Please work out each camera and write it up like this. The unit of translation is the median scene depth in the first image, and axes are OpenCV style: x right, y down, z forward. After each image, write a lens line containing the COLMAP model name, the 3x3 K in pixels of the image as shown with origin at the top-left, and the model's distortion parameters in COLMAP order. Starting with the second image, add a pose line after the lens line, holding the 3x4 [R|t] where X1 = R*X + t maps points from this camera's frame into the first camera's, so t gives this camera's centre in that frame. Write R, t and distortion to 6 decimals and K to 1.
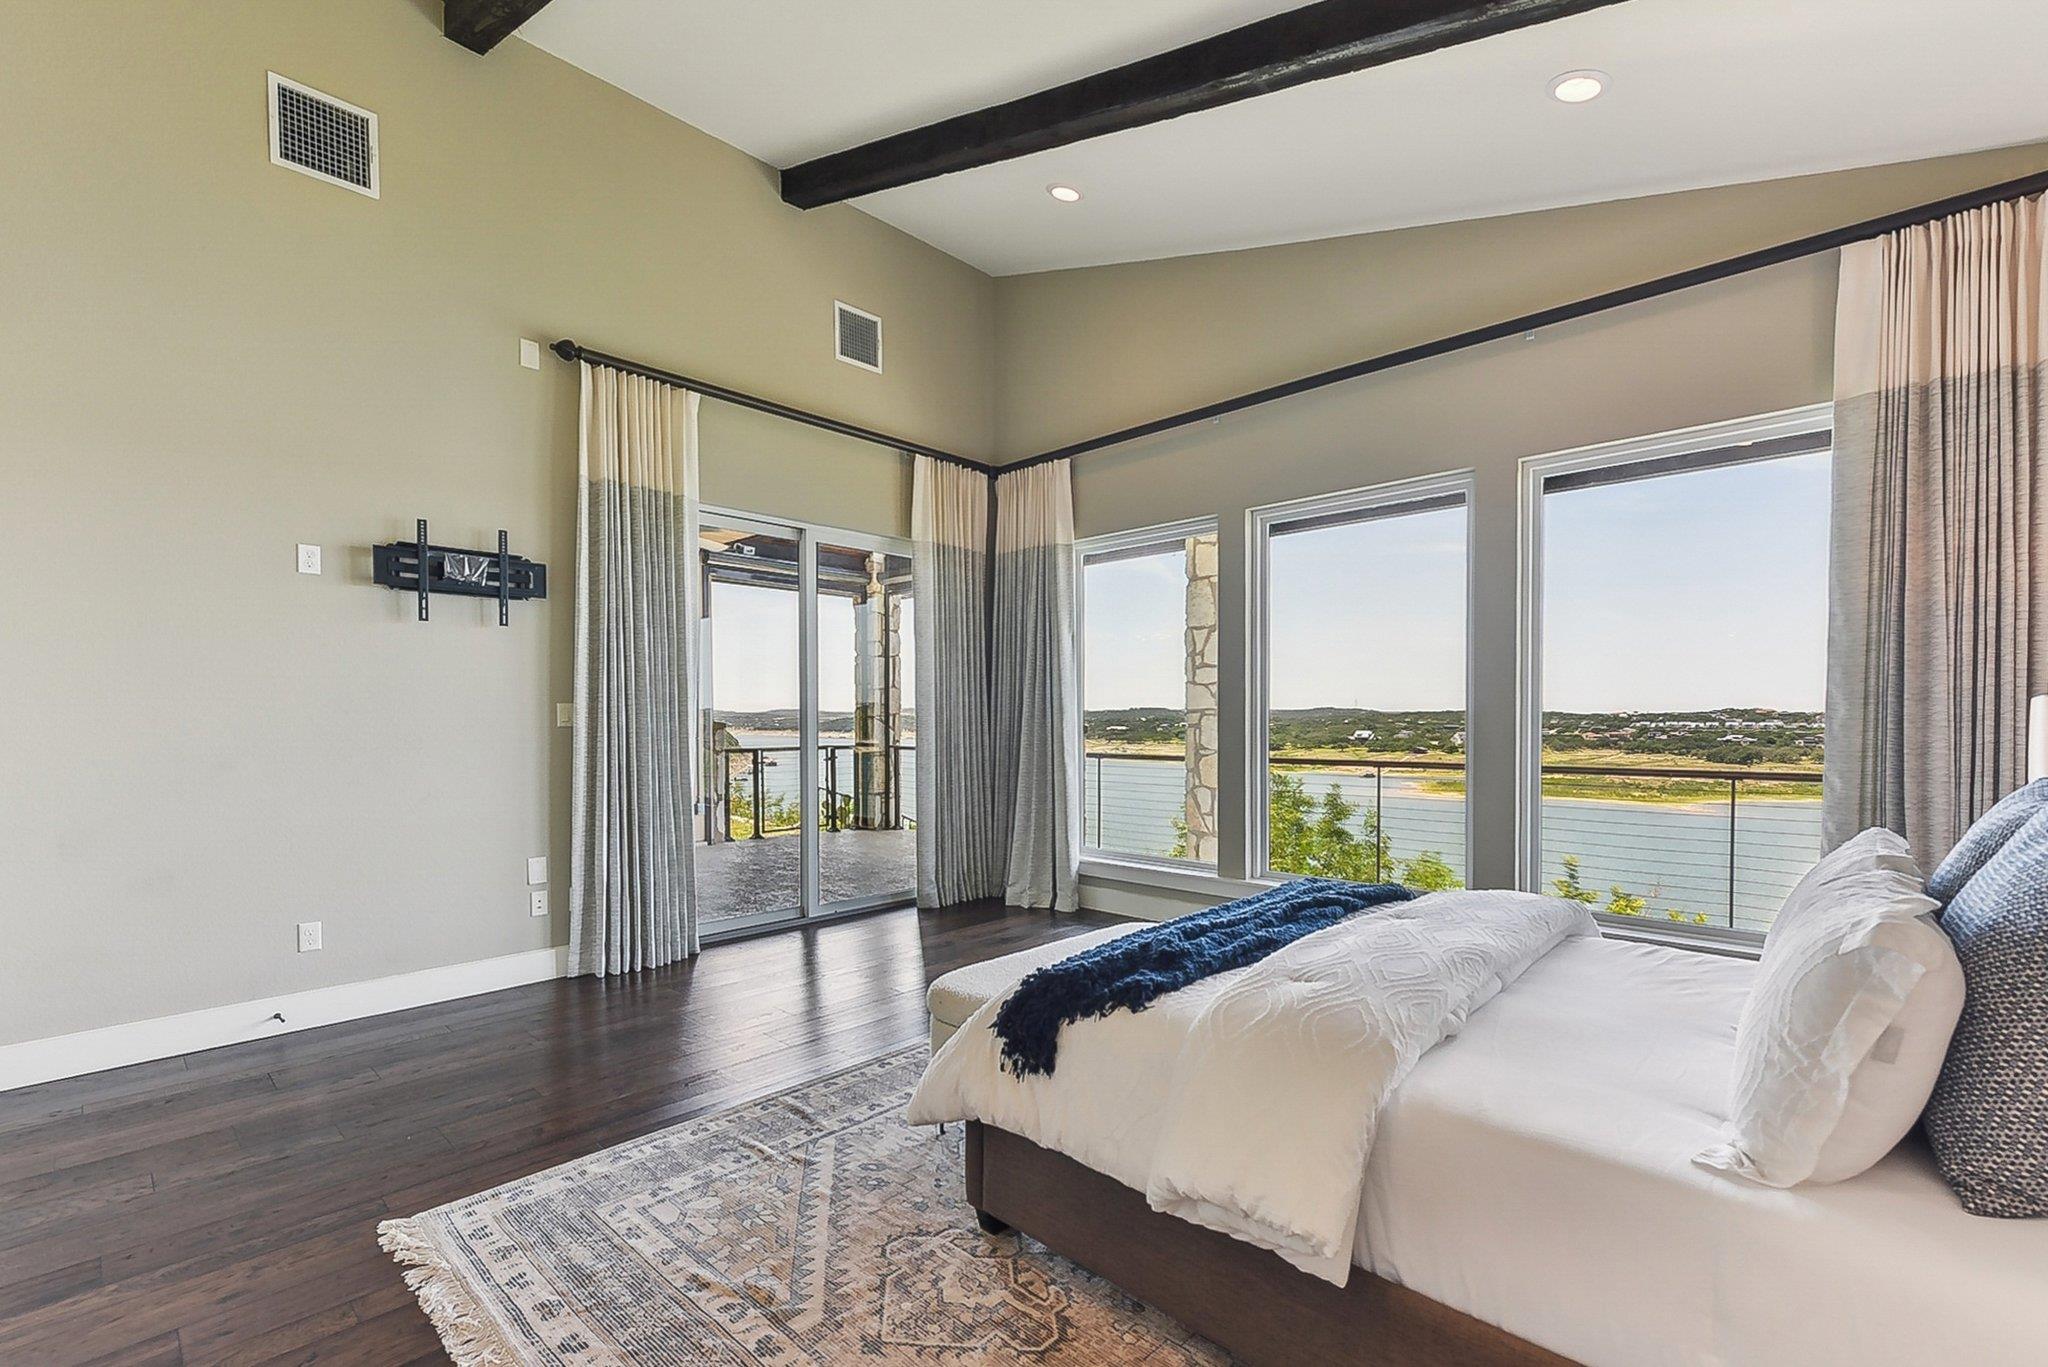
lens RADIAL K [[887.6, 0, 1024.6], [0, 887.6, 721.4], [0, 0, 1]] dist [0.003818, -0.000095]
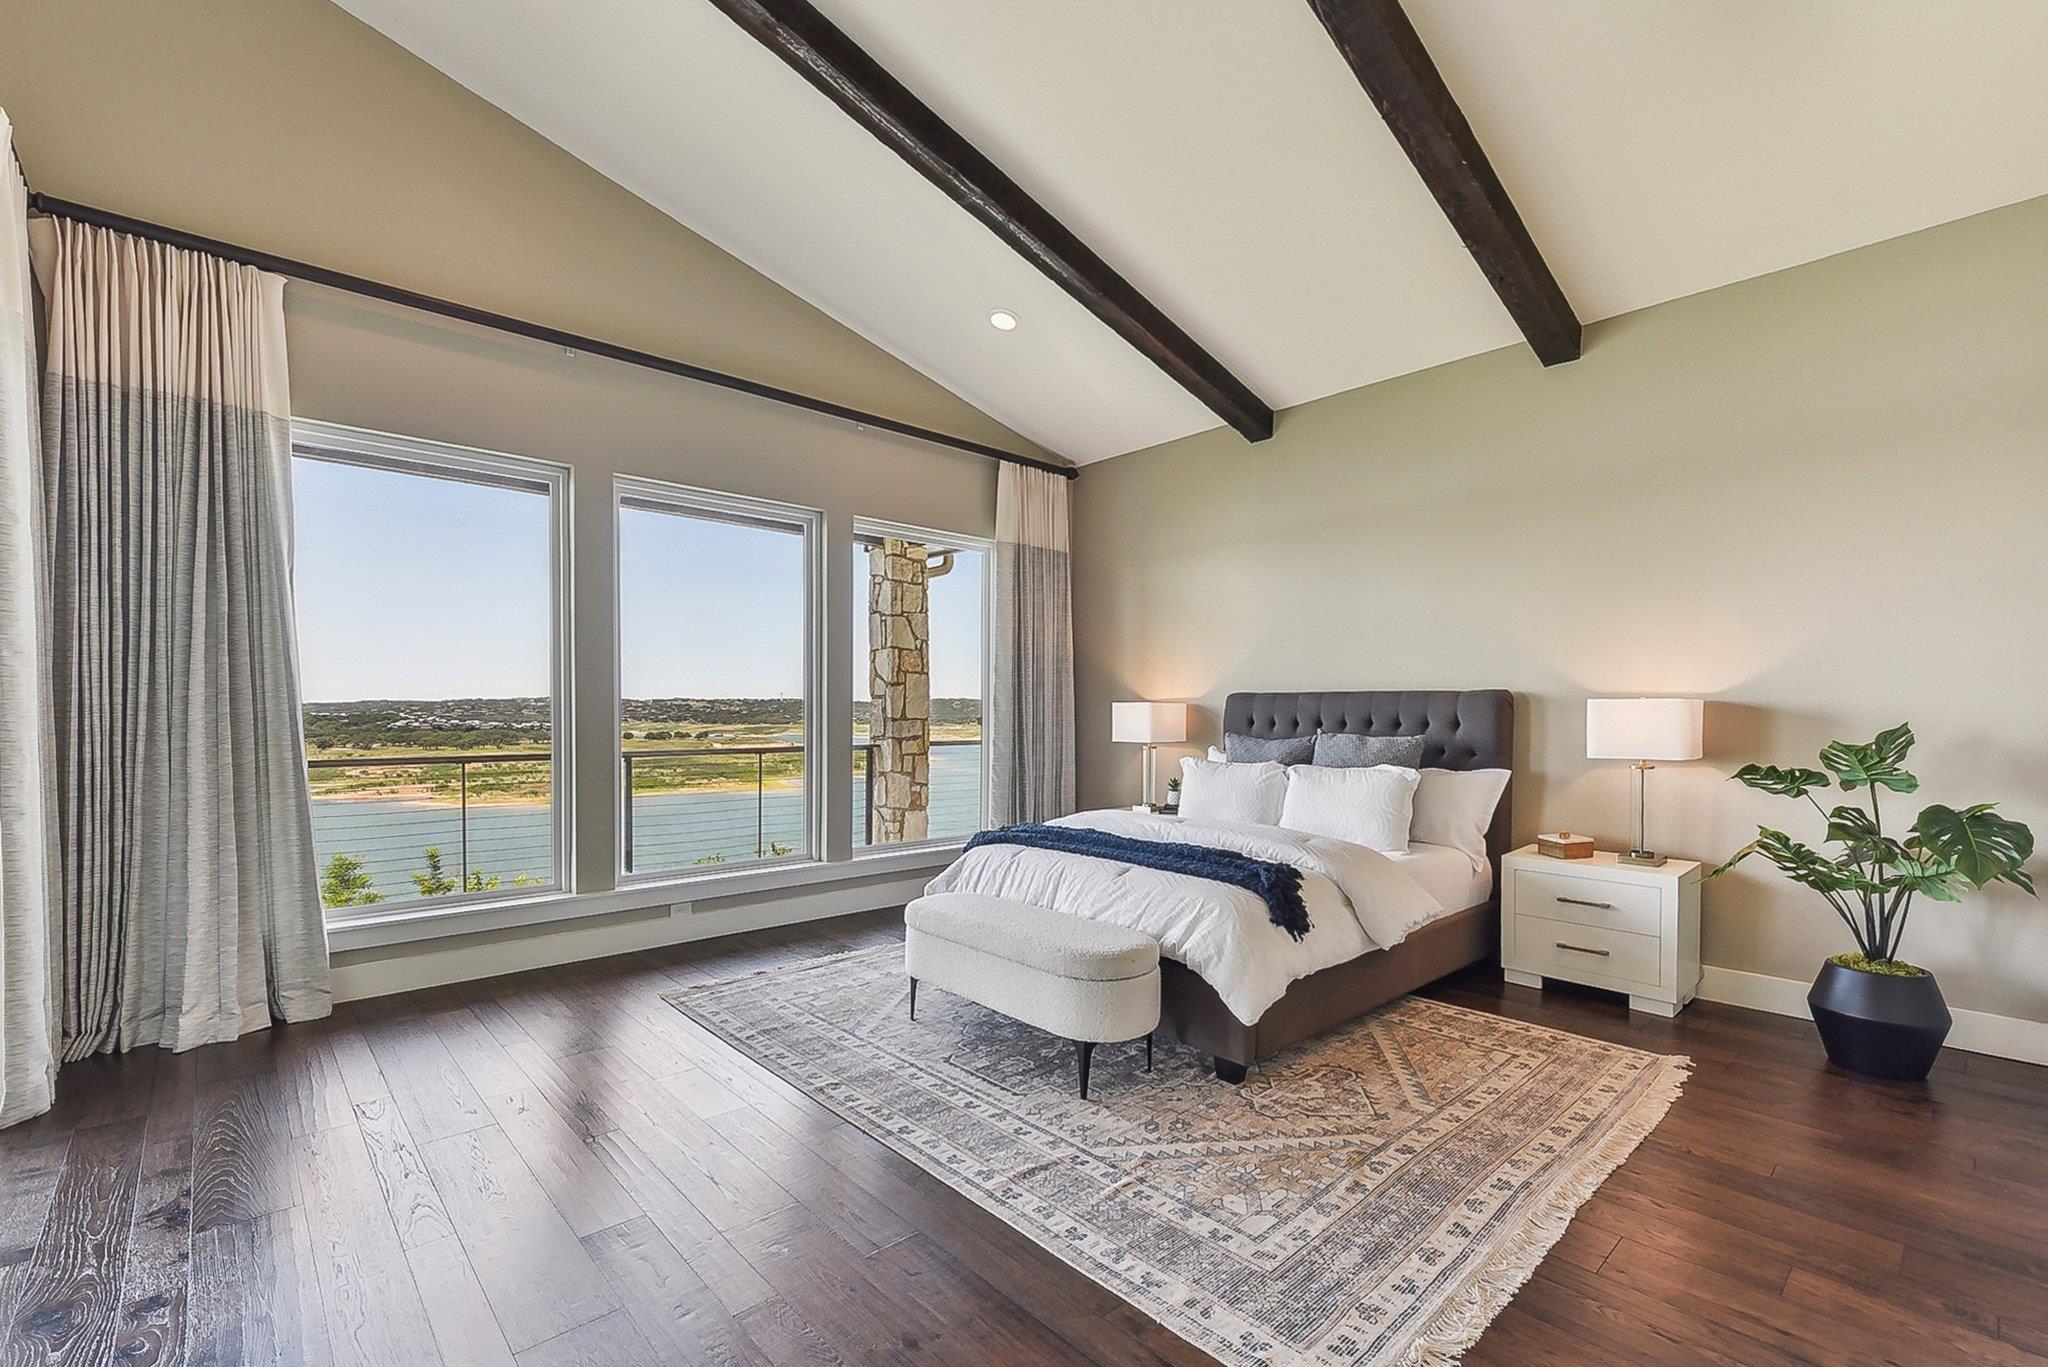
lens RADIAL K [[887.6, 0, 1024.6], [0, 887.6, 721.4], [0, 0, 1]] dist [0.003818, -0.000095]
pose [[0.073028, -0.009431, 0.997285, -0.524104], [-0.002204, 0.999951, 0.009618, -0.000114], [-0.997327, -0.002901, 0.073004, 0.450521]]
